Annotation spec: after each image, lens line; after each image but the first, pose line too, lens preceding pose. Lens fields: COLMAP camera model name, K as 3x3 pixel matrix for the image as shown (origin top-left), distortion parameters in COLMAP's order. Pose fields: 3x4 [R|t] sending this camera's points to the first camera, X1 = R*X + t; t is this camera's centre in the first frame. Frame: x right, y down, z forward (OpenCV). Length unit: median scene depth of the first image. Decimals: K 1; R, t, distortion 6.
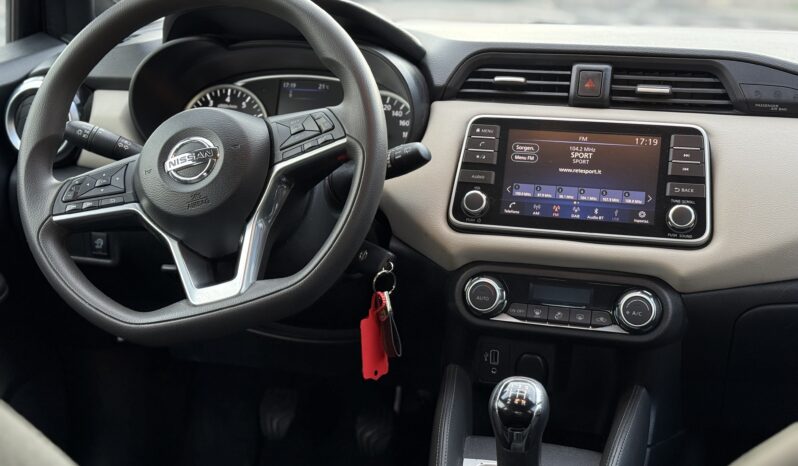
lens RADIAL K [[1104.8, 0, 405.5], [0, 1104.8, 239.2], [0, 0, 1]] dist [0.110023, 0.000000]
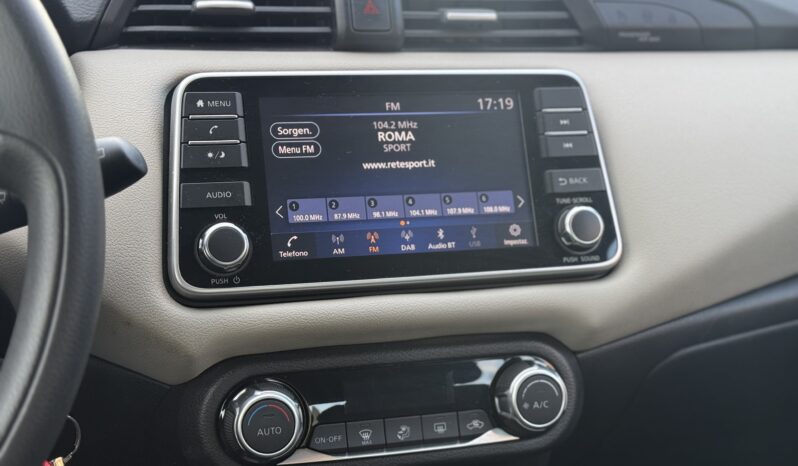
lens RADIAL K [[1104.8, 0, 399.8], [0, 1104.8, 241.2], [0, 0, 1]] dist [0.110023, 0.000000]
pose [[0.849909, -0.131008, 0.510385, -0.128549], [0.117696, 0.991327, 0.058467, -0.056140], [-0.513618, 0.010379, 0.857956, 0.528889]]
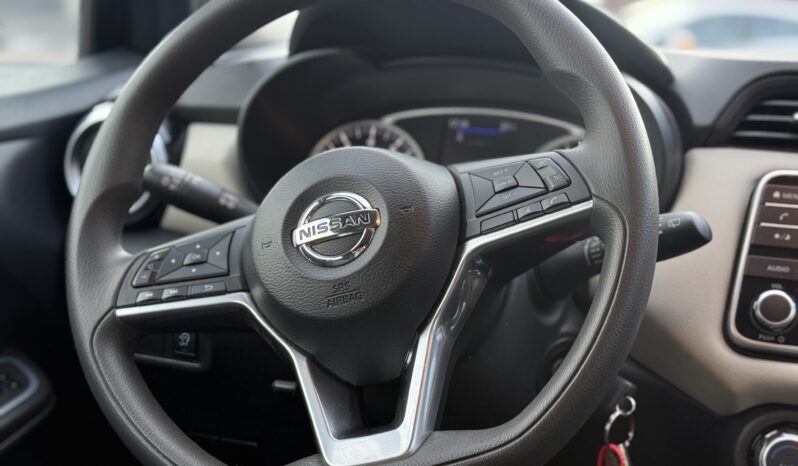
lens RADIAL K [[1104.8, 0, 398.9], [0, 1104.8, 241.6], [0, 0, 1]] dist [0.110023, 0.000000]
pose [[0.996193, 0.034899, -0.079888, -0.099885], [-0.039161, 0.997857, -0.052418, -0.030555], [0.077888, 0.055347, 0.995425, 0.357631]]
